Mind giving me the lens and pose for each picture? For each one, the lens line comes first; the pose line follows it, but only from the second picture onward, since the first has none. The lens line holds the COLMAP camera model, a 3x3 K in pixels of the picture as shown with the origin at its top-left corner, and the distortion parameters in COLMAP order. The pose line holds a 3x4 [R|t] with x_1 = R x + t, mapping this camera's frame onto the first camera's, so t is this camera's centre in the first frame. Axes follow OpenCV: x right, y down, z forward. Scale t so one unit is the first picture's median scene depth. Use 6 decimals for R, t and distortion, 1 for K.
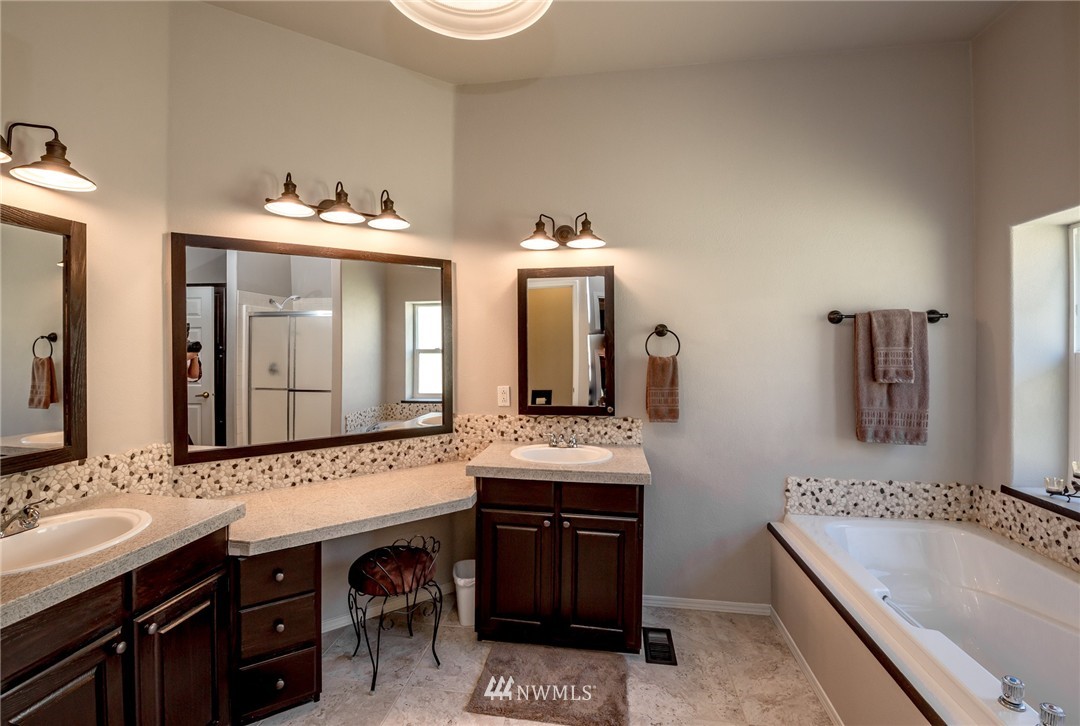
lens RADIAL K [[473.5, 0, 534.0], [0, 473.5, 356.2], [0, 0, 1]] dist [0.001793, -0.010035]
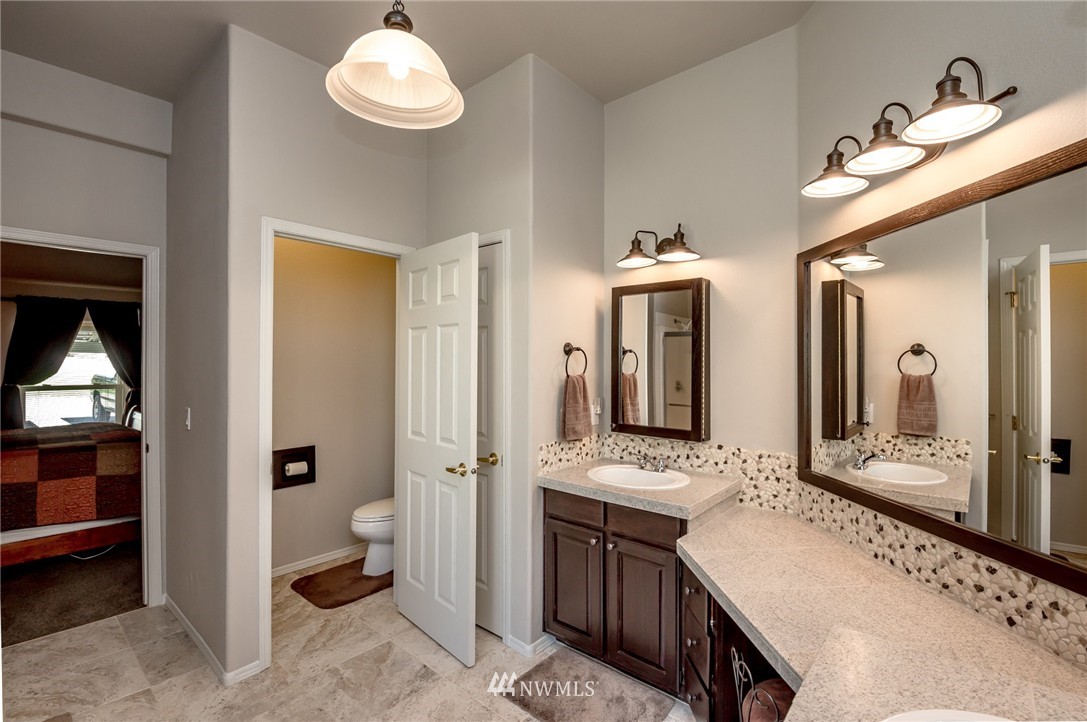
lens RADIAL K [[476.6, 0, 537.7], [0, 476.6, 358.3], [0, 0, 1]] dist [0.001793, -0.010035]
pose [[-0.531438, -0.001622, -0.847096, 0.459307], [-0.009944, 0.999941, 0.004324, -0.035360], [0.847039, 0.010721, -0.531423, 1.127244]]
